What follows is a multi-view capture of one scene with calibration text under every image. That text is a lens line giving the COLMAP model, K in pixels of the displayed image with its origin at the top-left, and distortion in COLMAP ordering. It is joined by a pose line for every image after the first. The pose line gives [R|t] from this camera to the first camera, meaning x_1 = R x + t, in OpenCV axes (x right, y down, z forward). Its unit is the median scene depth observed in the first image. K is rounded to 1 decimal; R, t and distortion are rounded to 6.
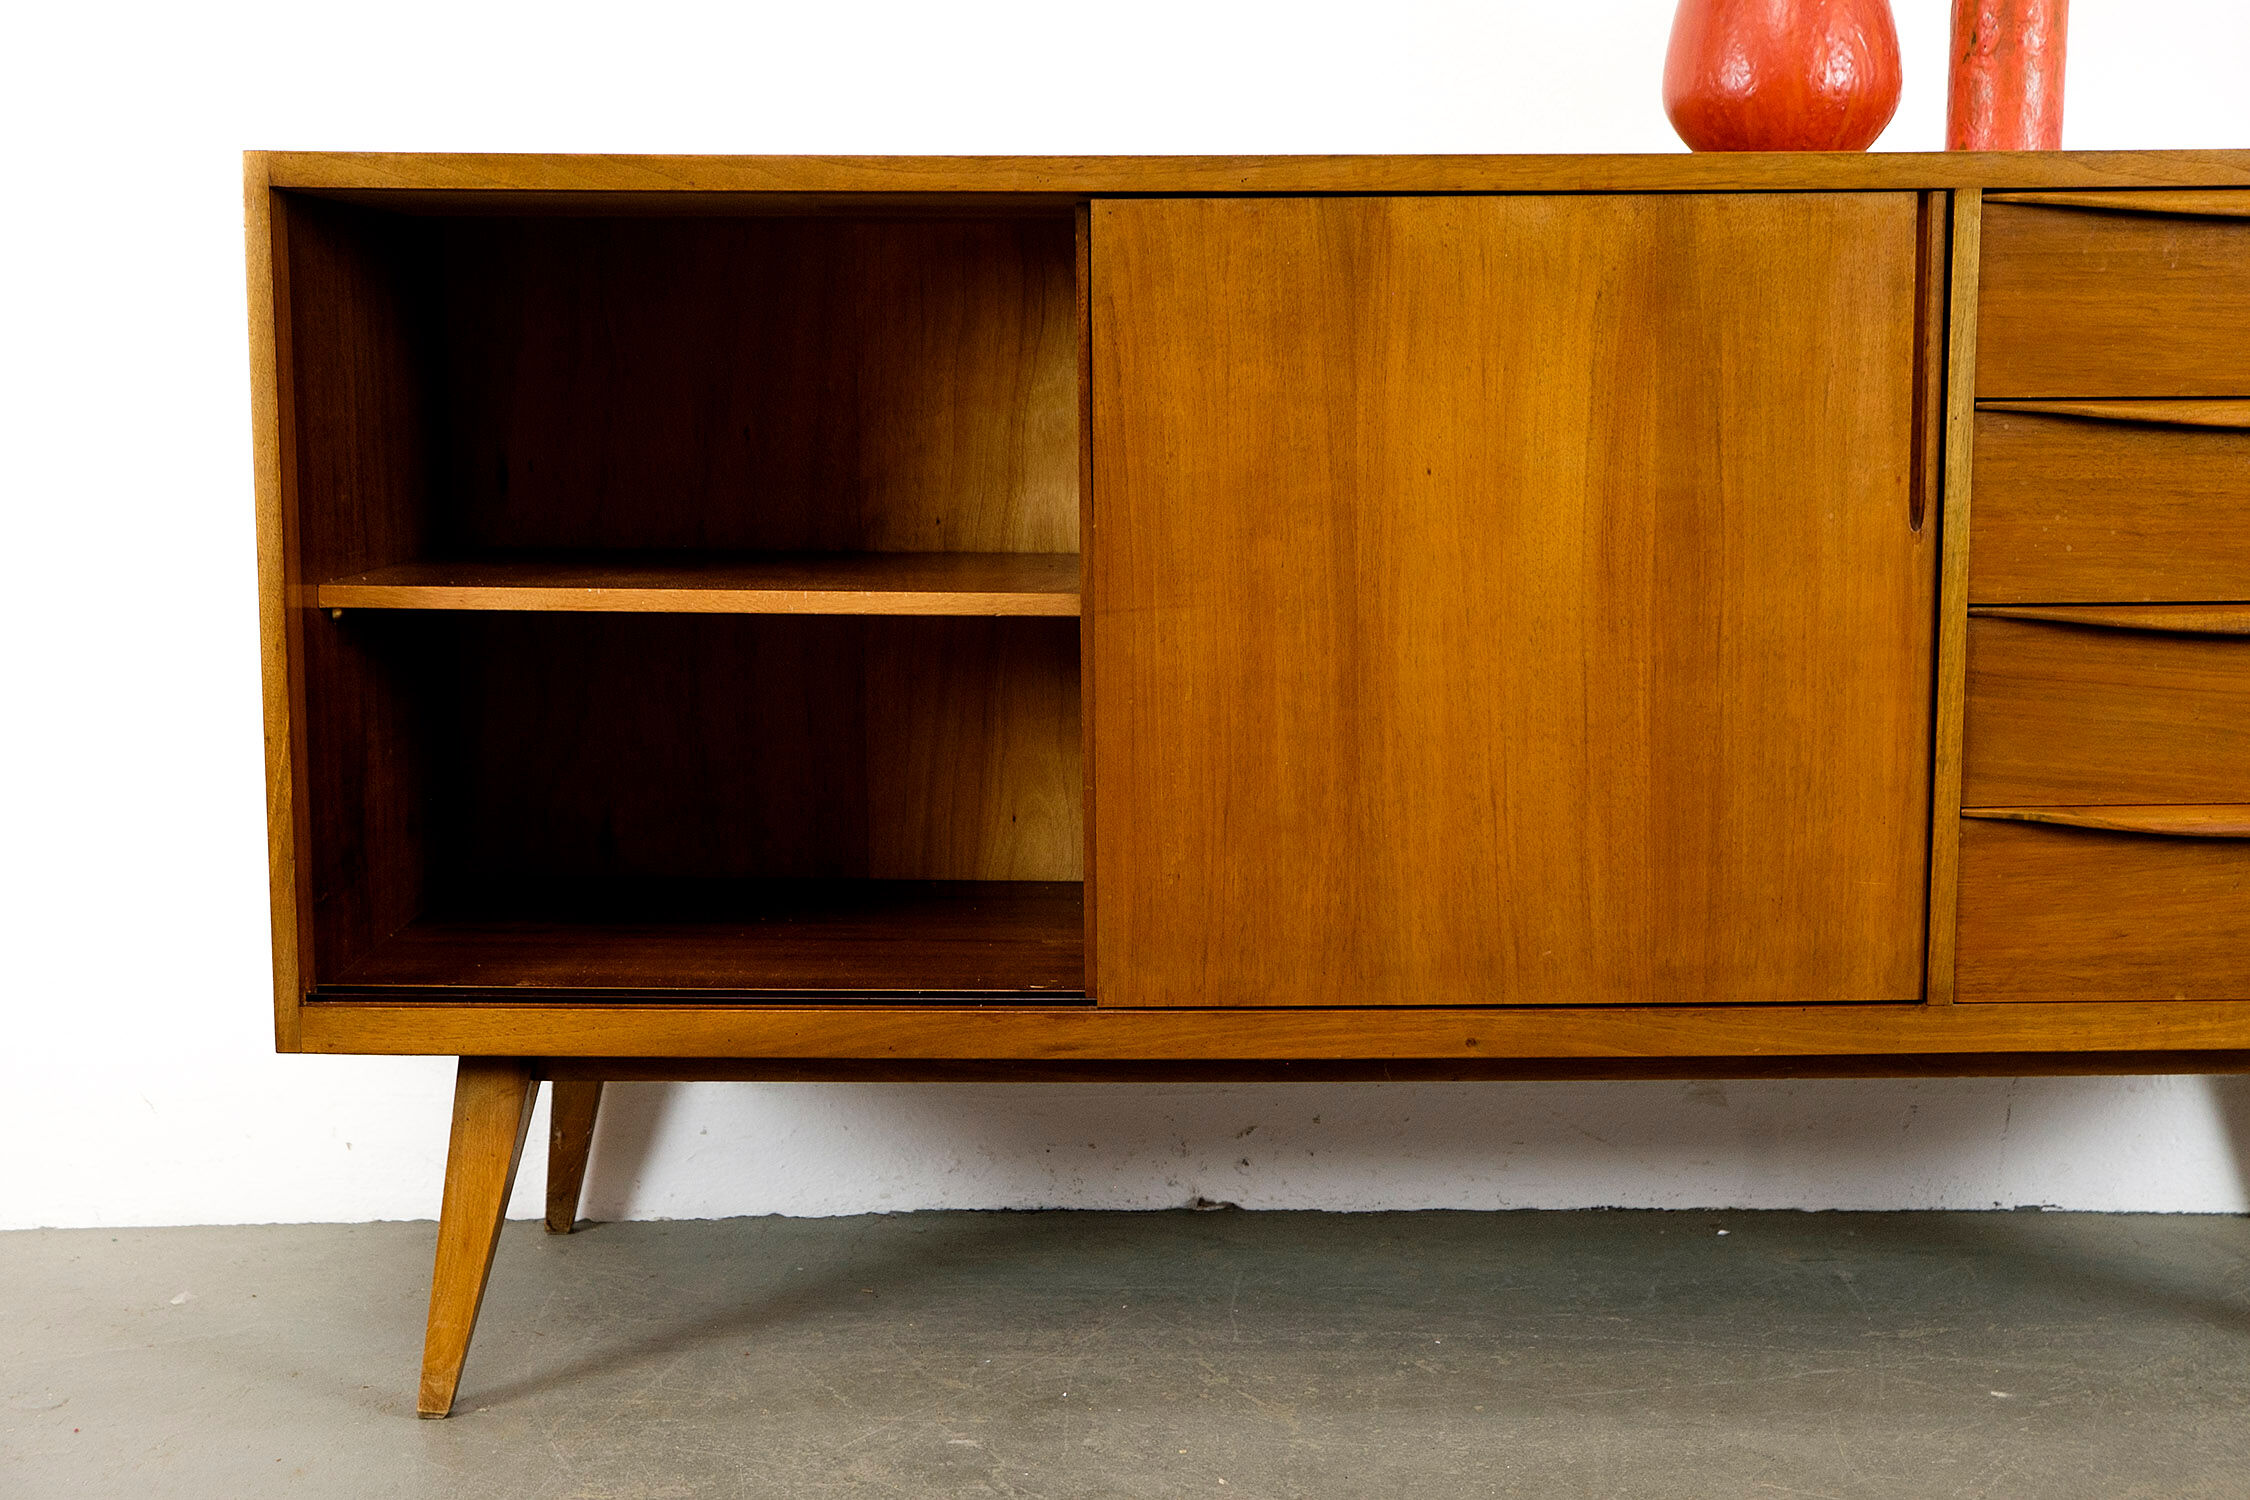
lens RADIAL K [[4556.5, 0, 1198.7], [0, 4556.5, 795.9], [0, 0, 1]] dist [0.080428, 0.000000]
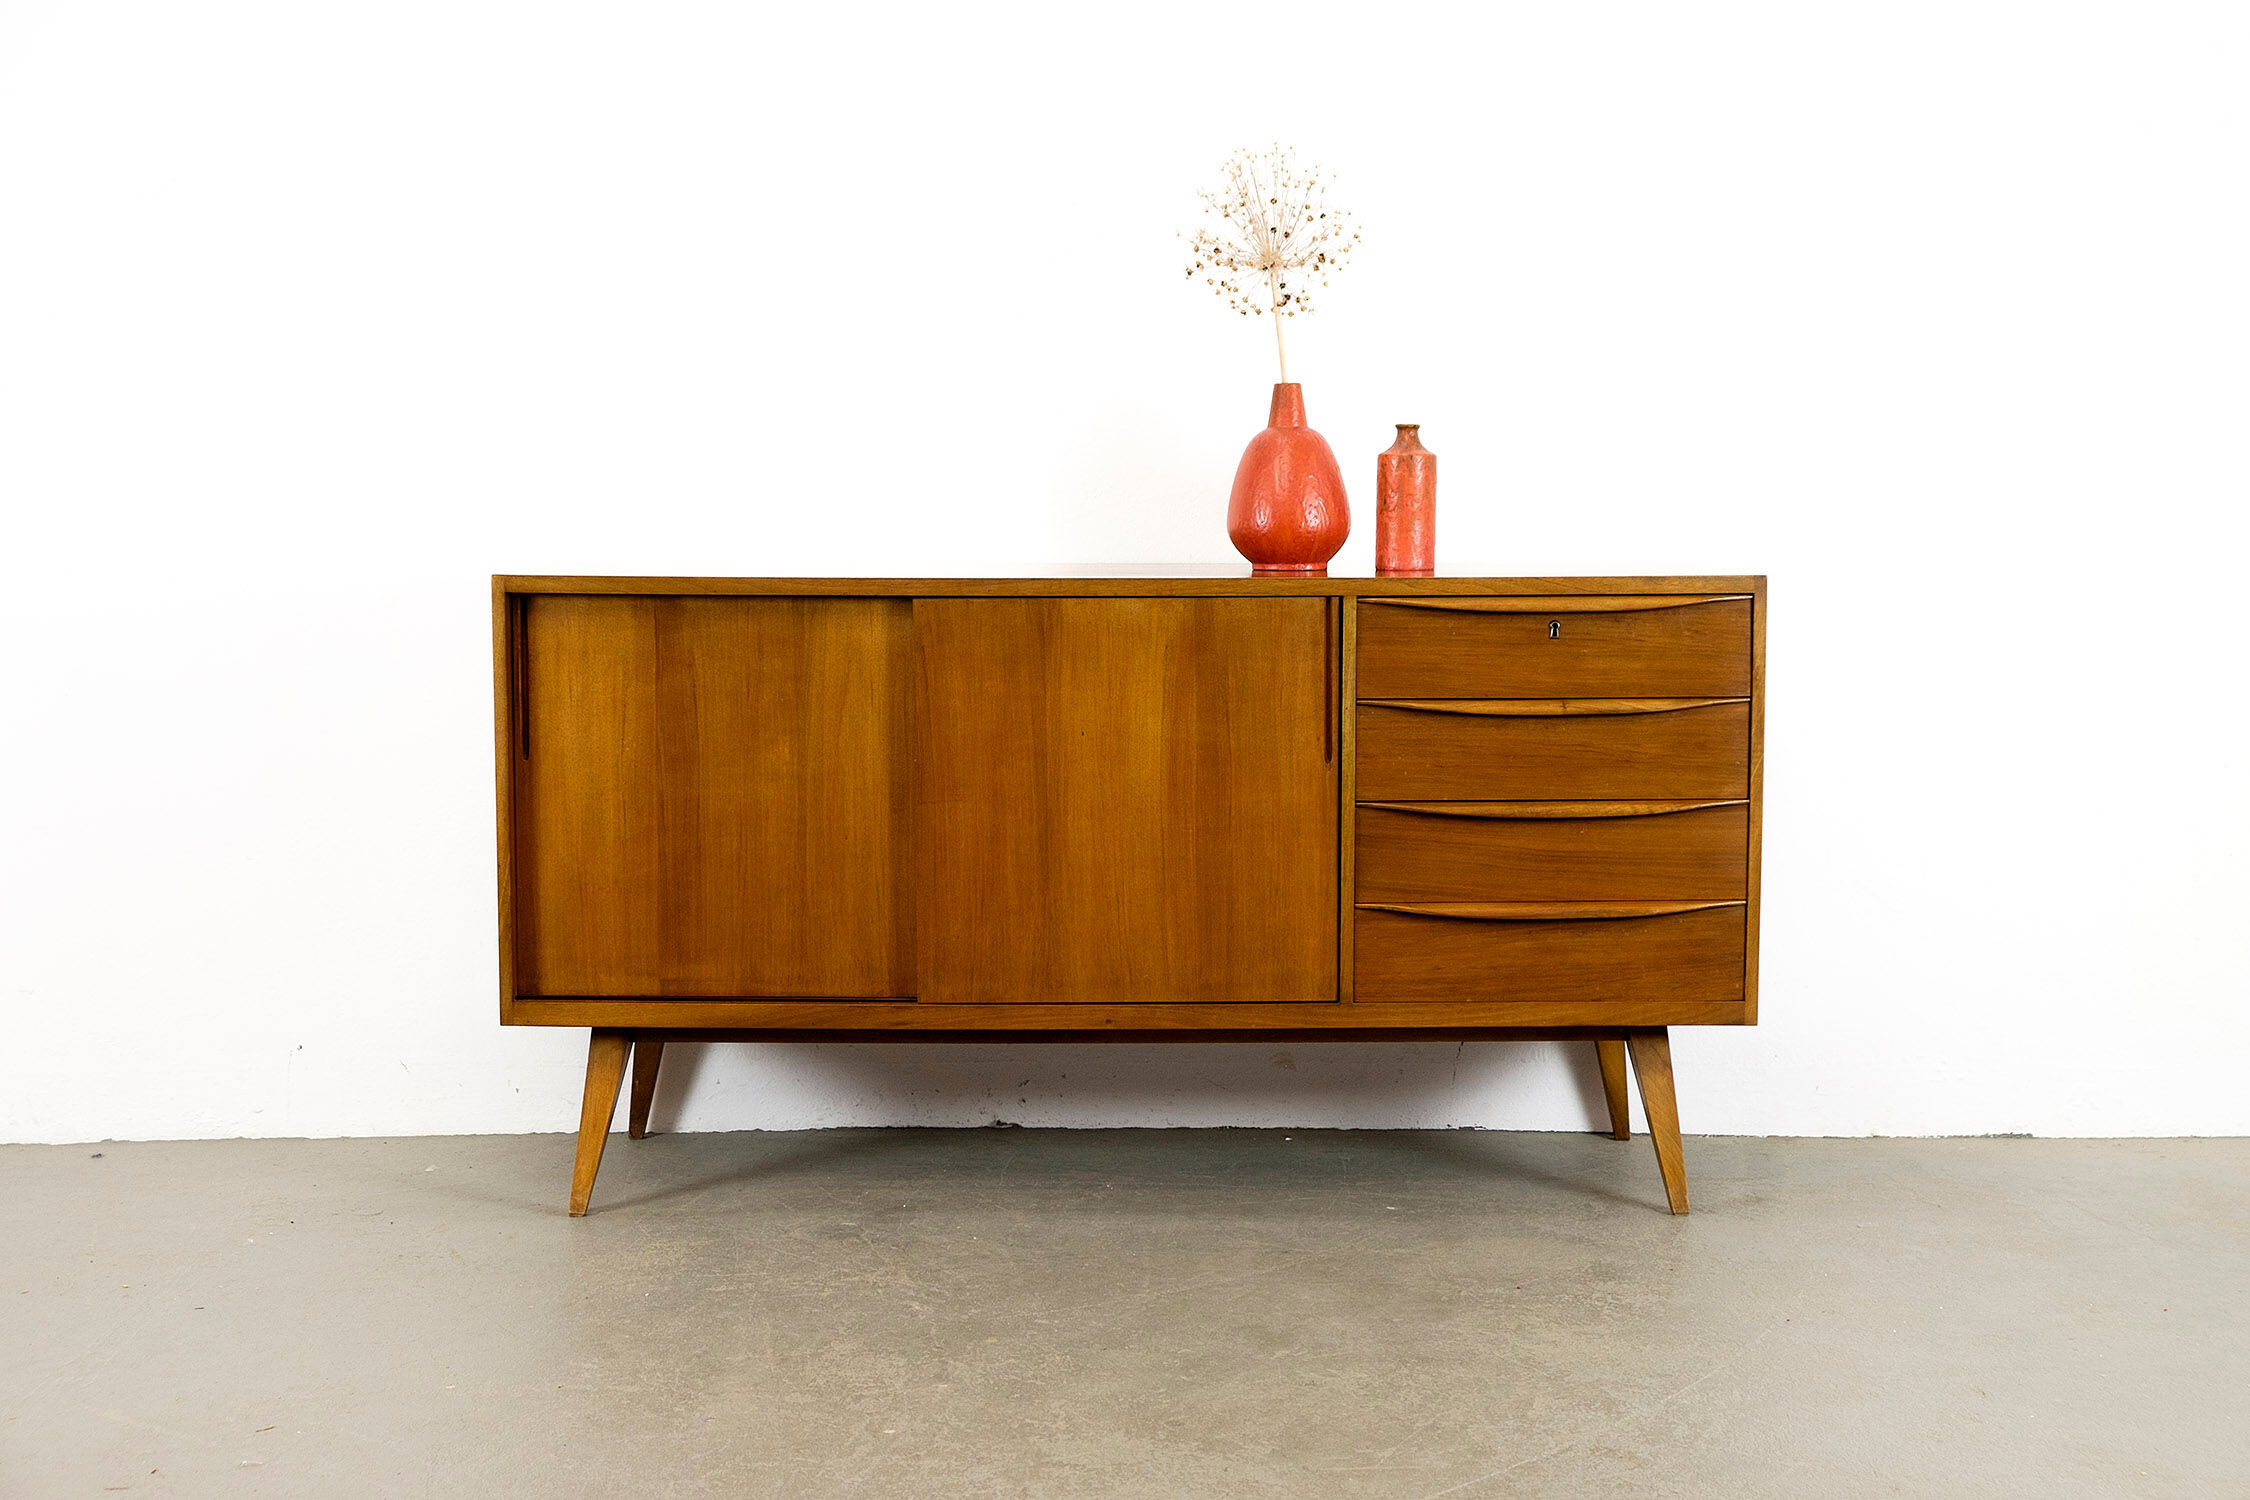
lens RADIAL K [[2976.8, 0, 1095.7], [0, 2976.8, 829.9], [0, 0, 1]] dist [0.037601, 0.000000]
pose [[0.999848, 0.003639, 0.017044, 0.032312], [-0.003287, 0.999782, -0.020618, -0.002214], [-0.017116, 0.020559, 0.999642, -0.288035]]
